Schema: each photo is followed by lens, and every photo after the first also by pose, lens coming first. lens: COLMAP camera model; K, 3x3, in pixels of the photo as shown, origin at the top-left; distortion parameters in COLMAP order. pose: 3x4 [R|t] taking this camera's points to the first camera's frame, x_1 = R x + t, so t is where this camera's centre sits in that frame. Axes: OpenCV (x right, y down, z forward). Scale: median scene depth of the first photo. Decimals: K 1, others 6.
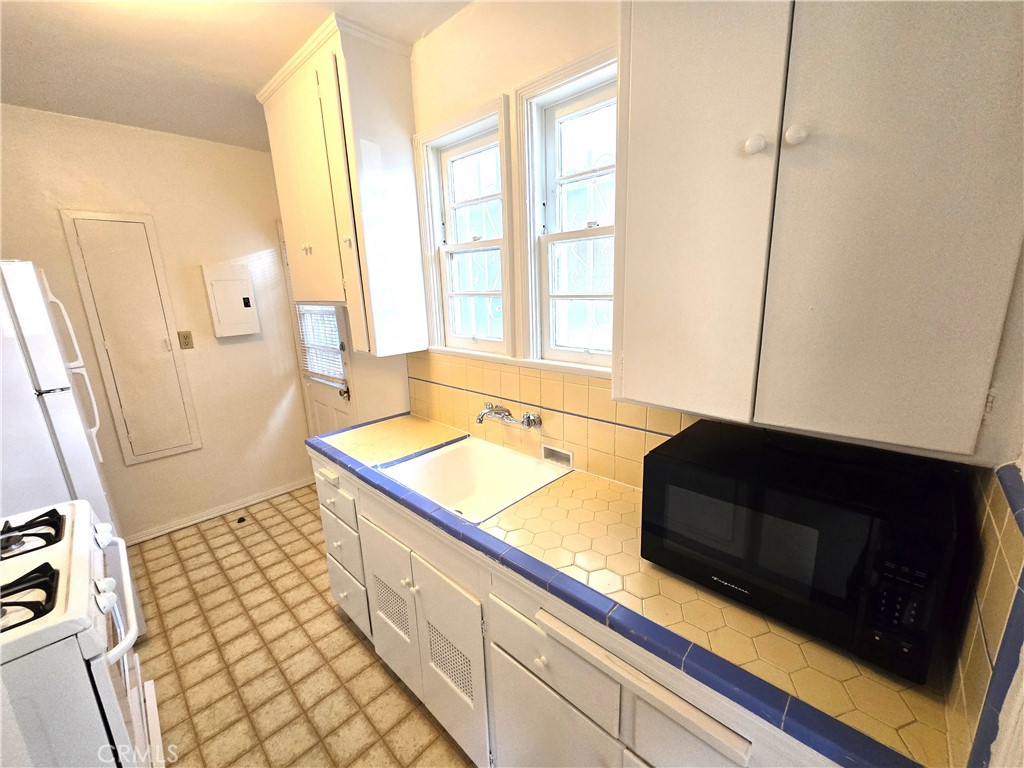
lens RADIAL K [[417.6, 0, 508.7], [0, 417.6, 374.7], [0, 0, 1]] dist [0.004590, 0.000622]
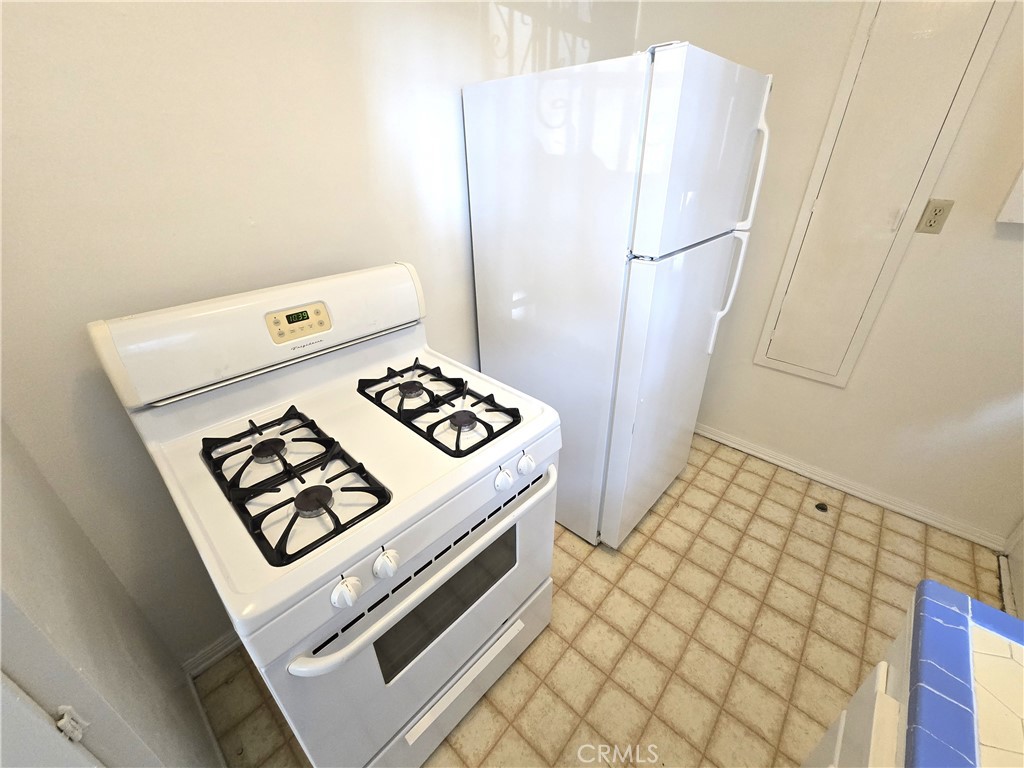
lens RADIAL K [[417.6, 0, 533.4], [0, 417.6, 372.9], [0, 0, 1]] dist [0.004590, 0.000622]
pose [[0.048624, 0.498438, -0.865560, -0.193828], [-0.214221, 0.851624, 0.478379, -0.062763], [0.975574, 0.162161, 0.148185, 0.431188]]
